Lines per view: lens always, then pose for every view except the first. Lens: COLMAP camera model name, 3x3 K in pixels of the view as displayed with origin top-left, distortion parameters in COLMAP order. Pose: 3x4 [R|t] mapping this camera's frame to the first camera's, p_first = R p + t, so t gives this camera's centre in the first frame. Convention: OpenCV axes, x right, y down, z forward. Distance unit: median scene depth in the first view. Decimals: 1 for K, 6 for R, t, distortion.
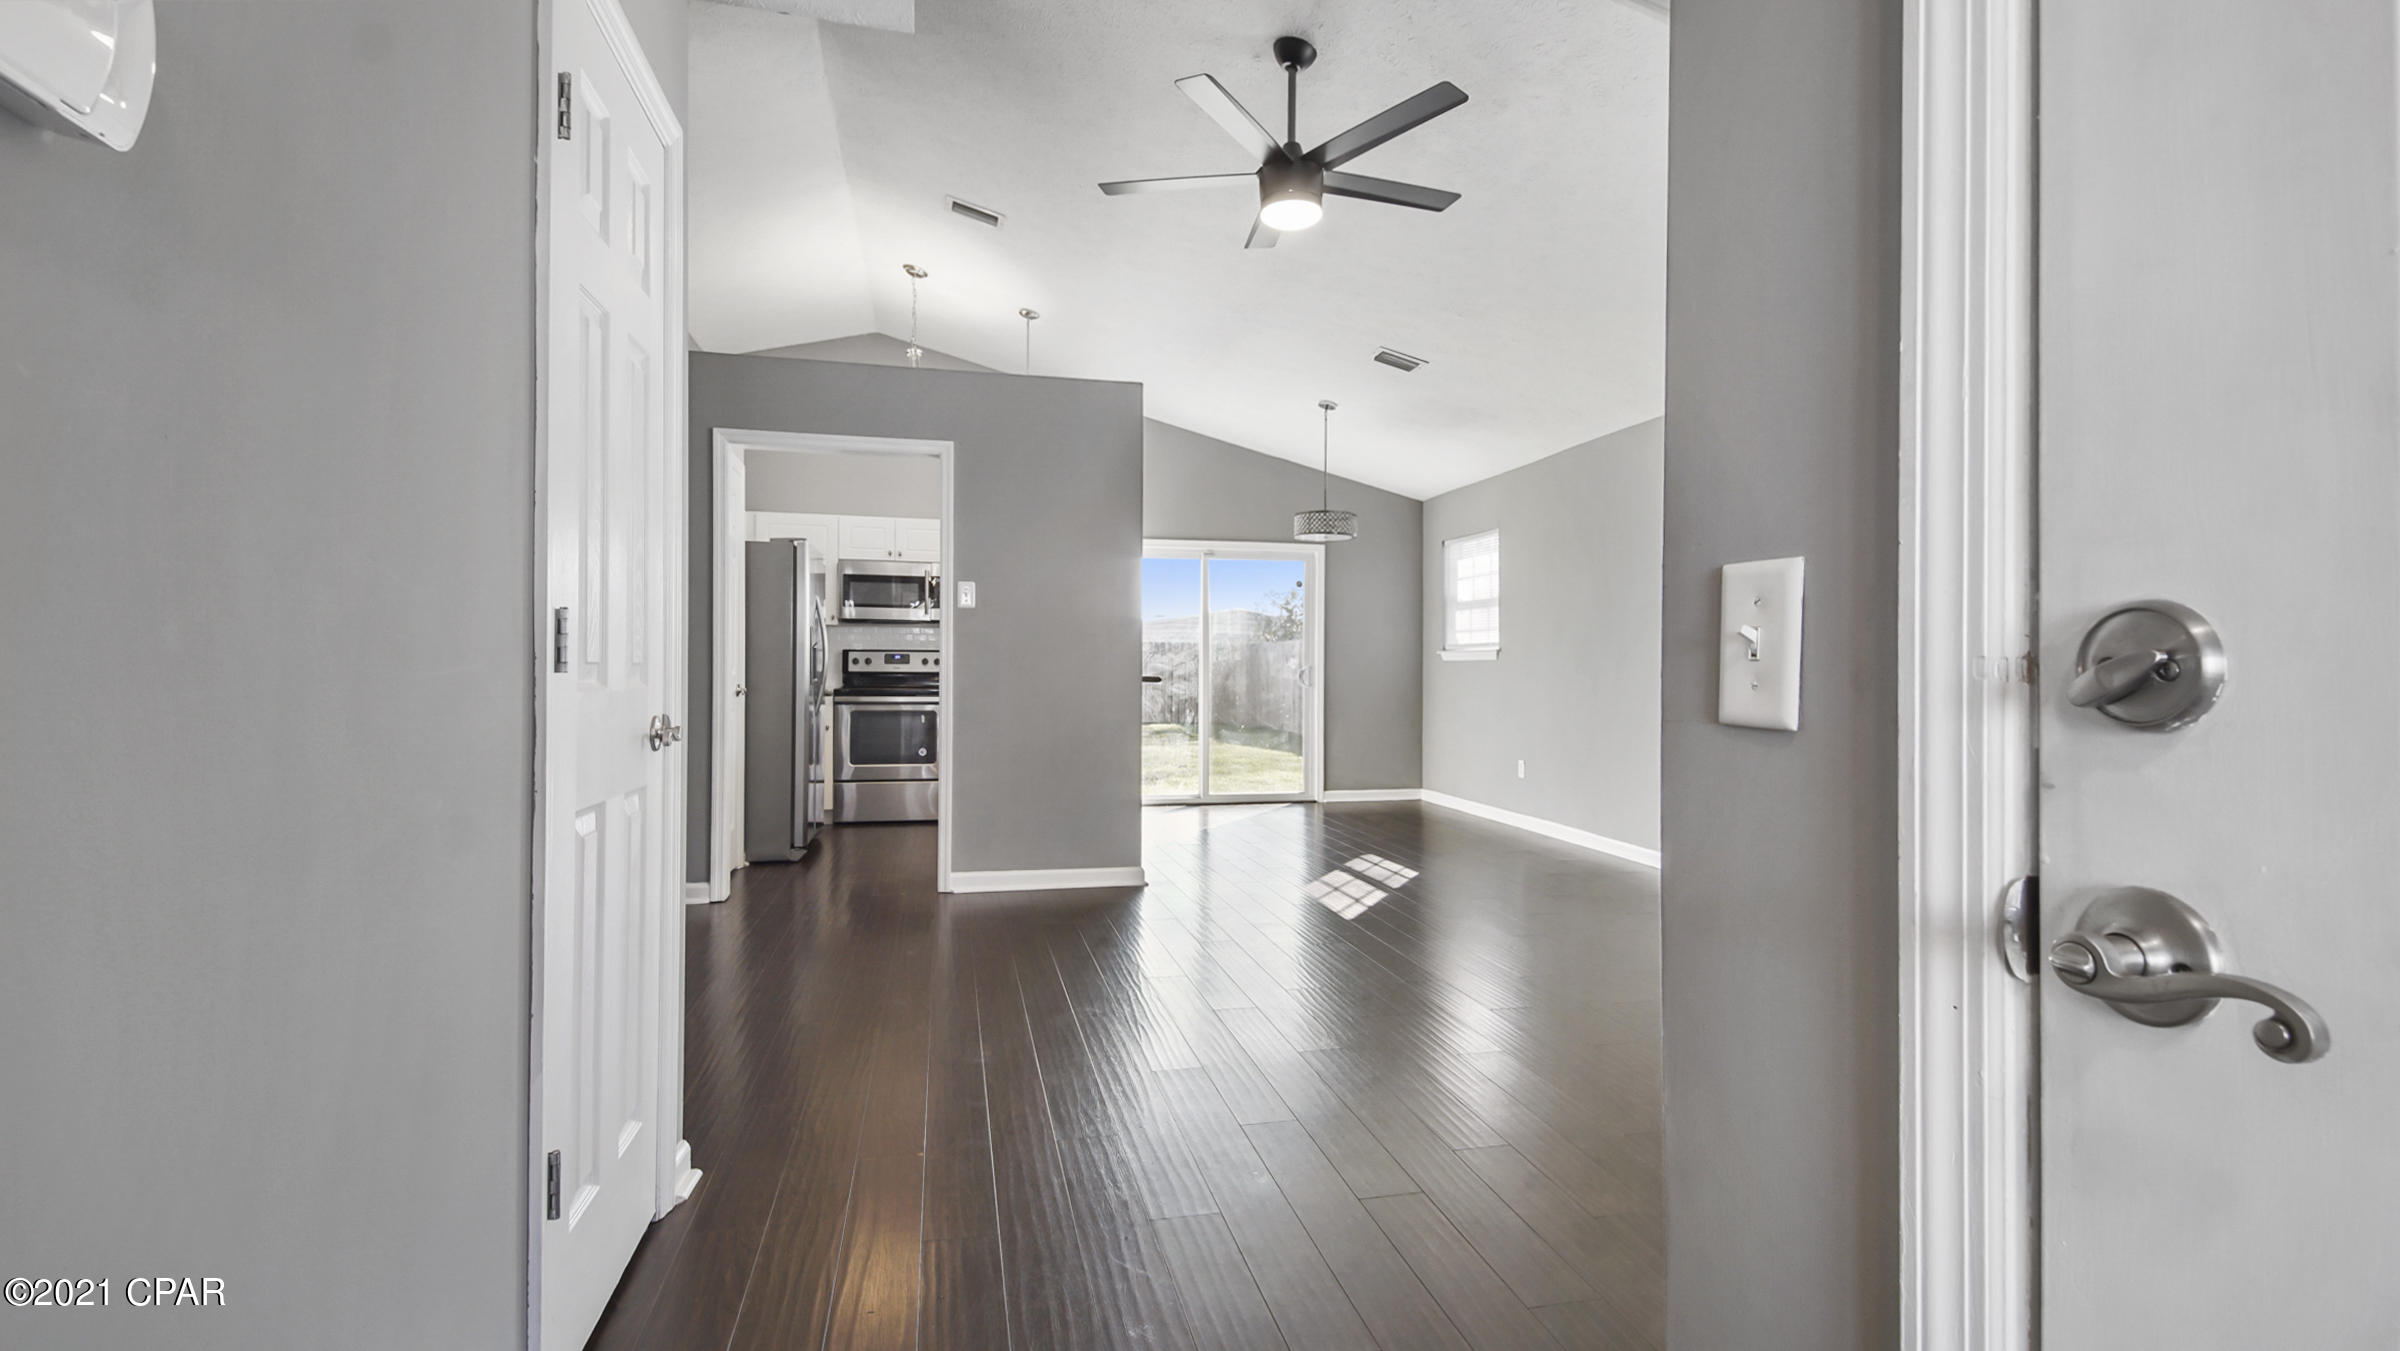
lens RADIAL K [[1059.2, 0, 1202.7], [0, 1059.2, 662.4], [0, 0, 1]] dist [0.002695, 0.000125]
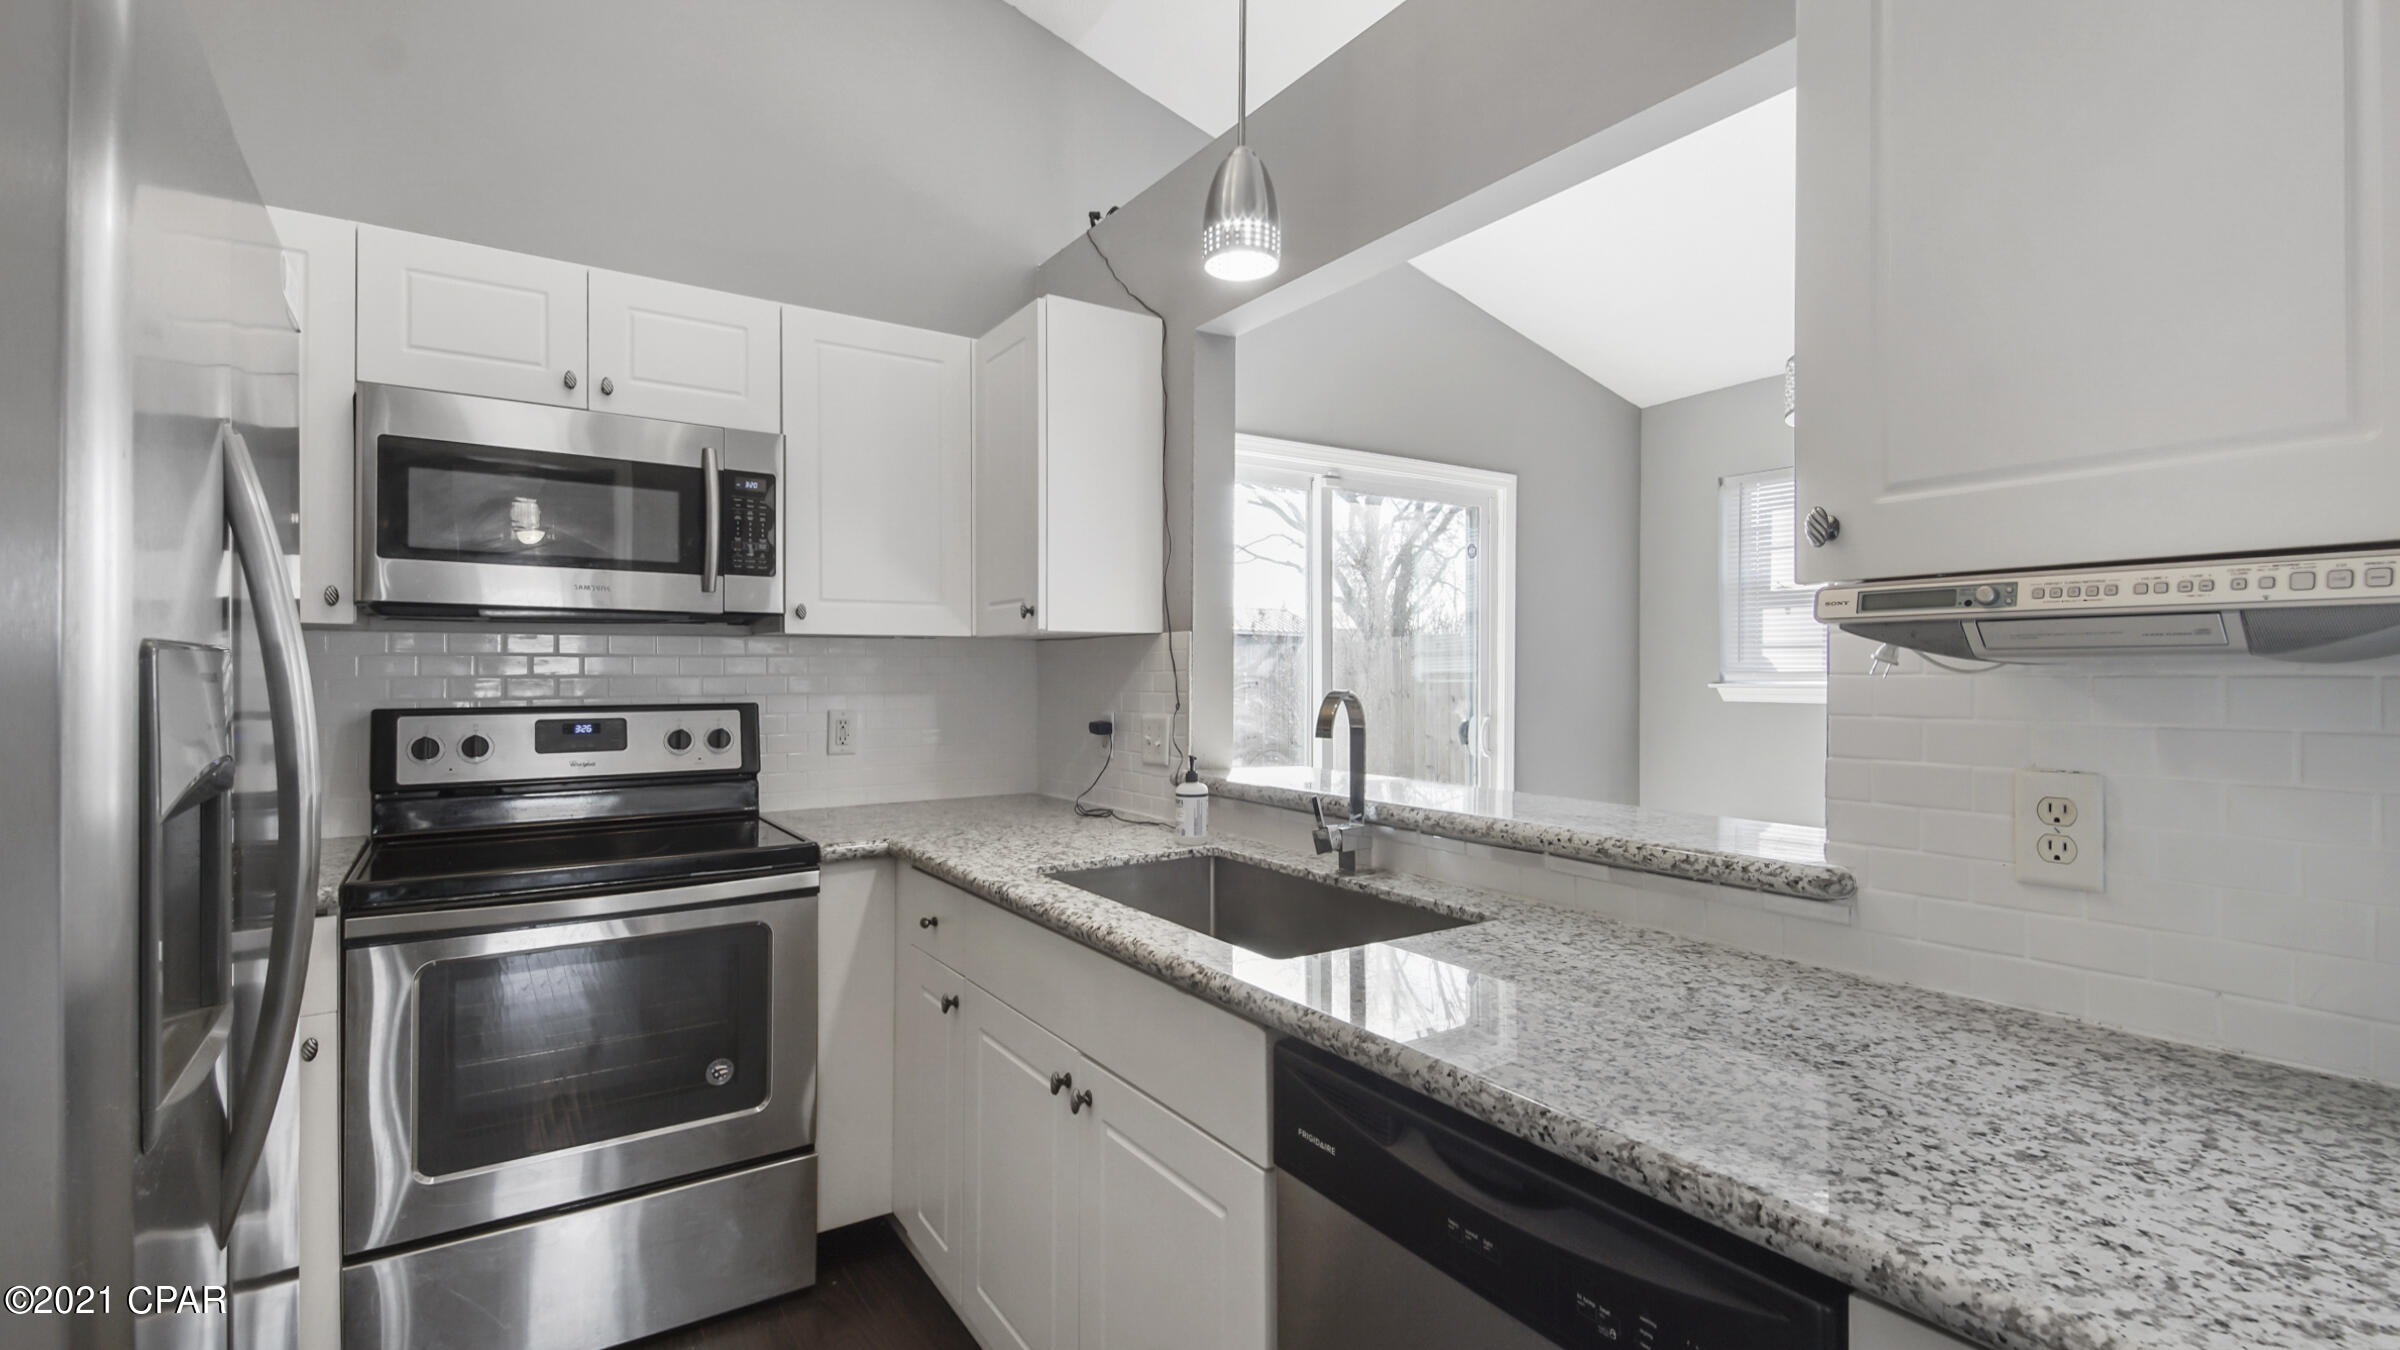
lens RADIAL K [[1059.2, 0, 1202.7], [0, 1059.2, 661.9], [0, 0, 1]] dist [0.002695, 0.000125]
pose [[0.933624, -0.002474, 0.358247, -0.230770], [0.003712, 0.999989, -0.002767, -0.023088], [-0.358236, 0.003913, 0.933623, 0.647132]]
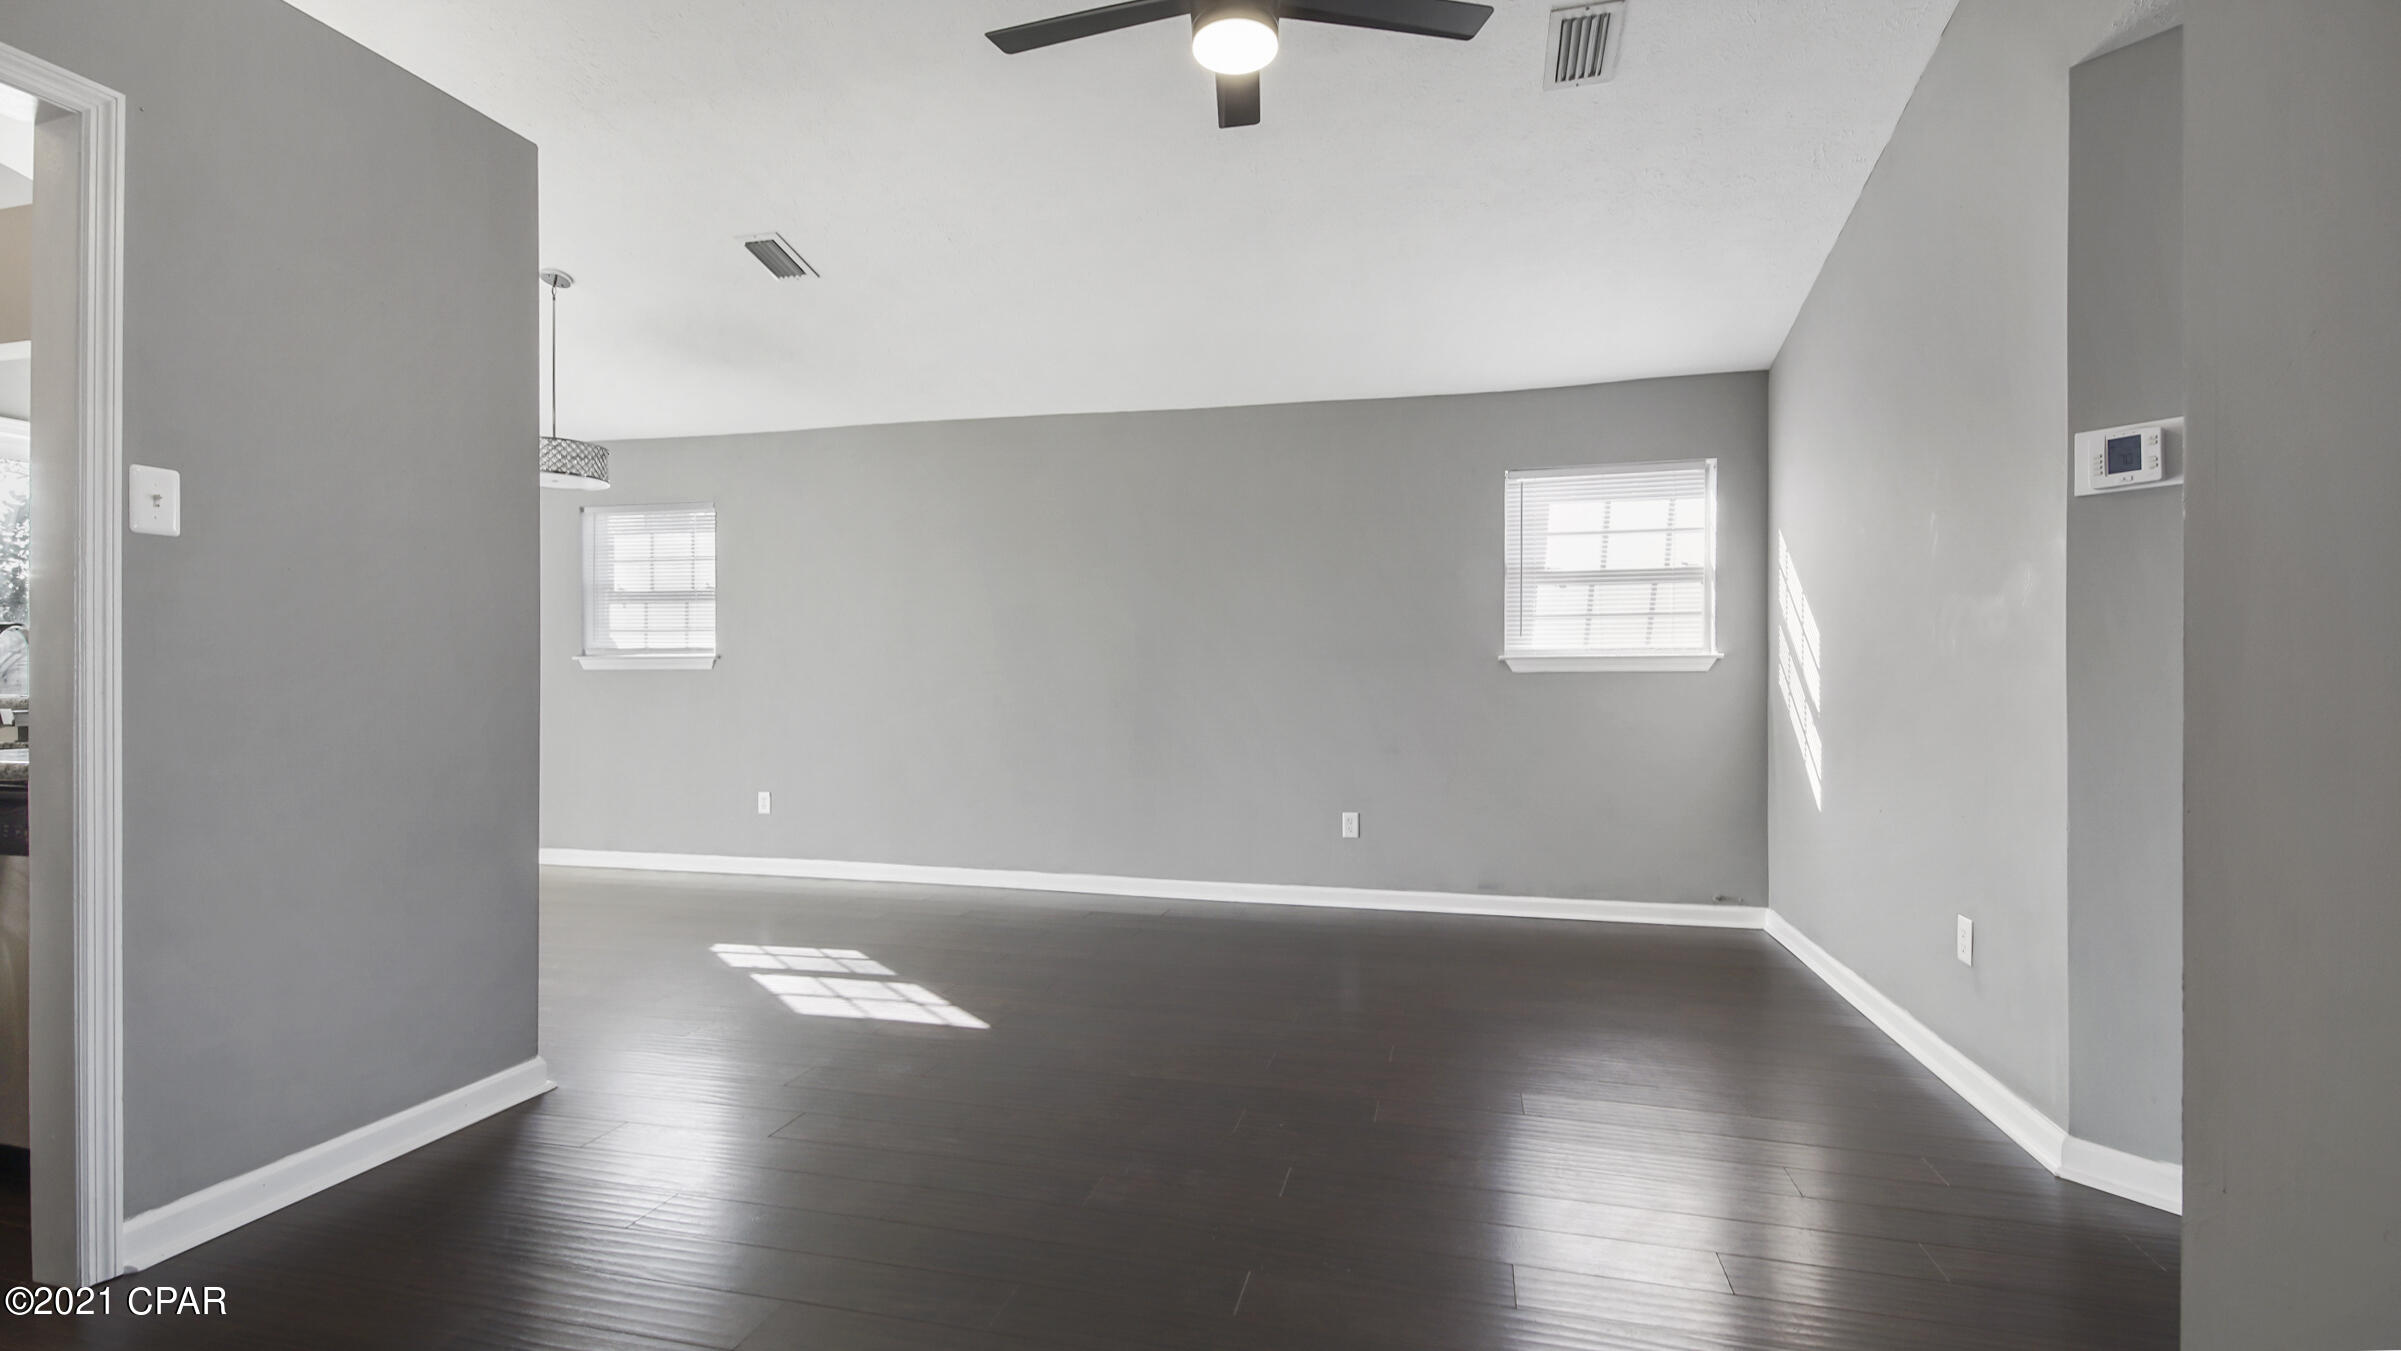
lens RADIAL K [[1067.0, 0, 1200.5], [0, 1067.0, 675.5], [0, 0, 1]] dist [-0.002012, -0.000755]
pose [[0.451139, -0.001974, 0.892451, -0.260460], [-0.001880, 0.999993, 0.003163, -0.000861], [-0.892452, -0.003105, 0.451132, 0.311932]]
